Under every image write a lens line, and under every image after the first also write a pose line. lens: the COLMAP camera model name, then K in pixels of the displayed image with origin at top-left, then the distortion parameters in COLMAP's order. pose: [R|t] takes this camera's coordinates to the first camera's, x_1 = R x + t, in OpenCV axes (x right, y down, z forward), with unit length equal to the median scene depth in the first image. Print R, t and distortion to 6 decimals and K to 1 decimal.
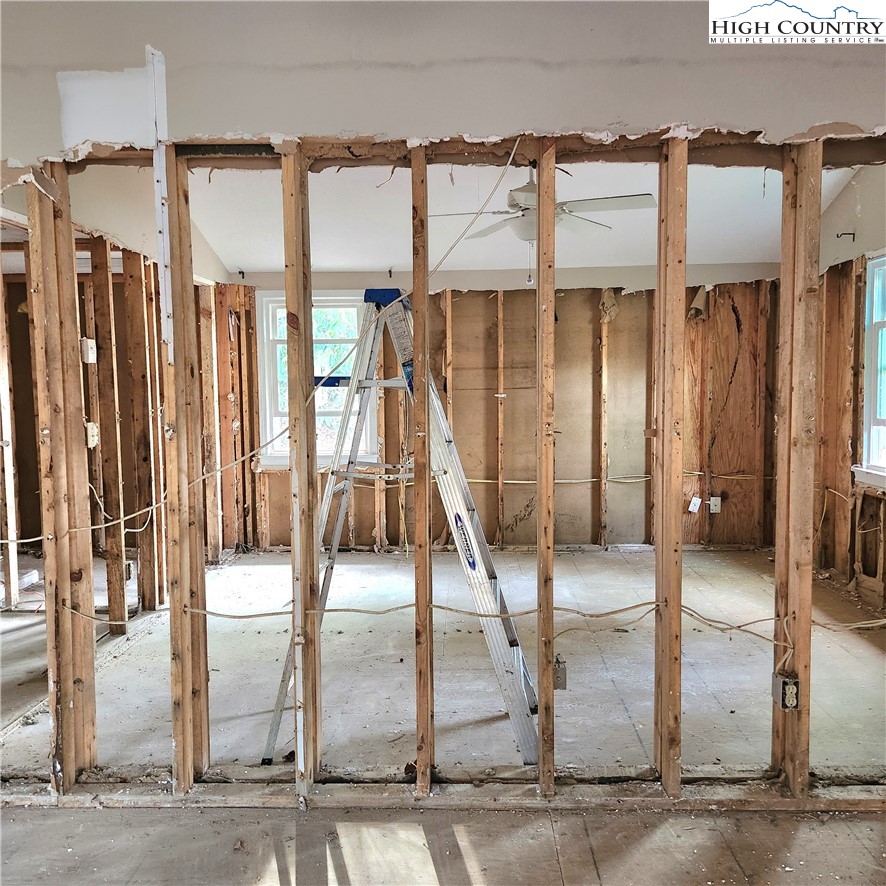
lens RADIAL K [[796.6, 0, 444.8], [0, 796.6, 422.3], [0, 0, 1]] dist [0.089953, -0.052985]
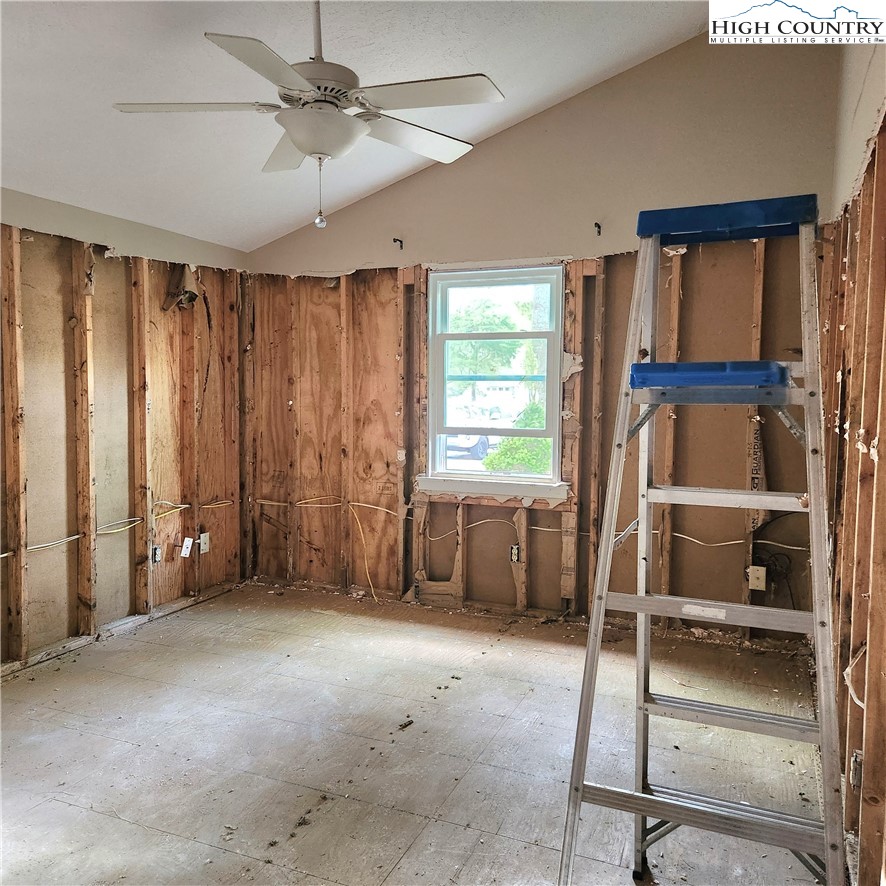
lens RADIAL K [[783.1, 0, 435.6], [0, 783.1, 429.6], [0, 0, 1]] dist [0.086402, -0.063076]
pose [[0.359729, -0.034401, 0.932422, -0.305435], [0.038536, 0.999015, 0.021990, -0.017807], [-0.932261, 0.028021, 0.360700, 0.497576]]
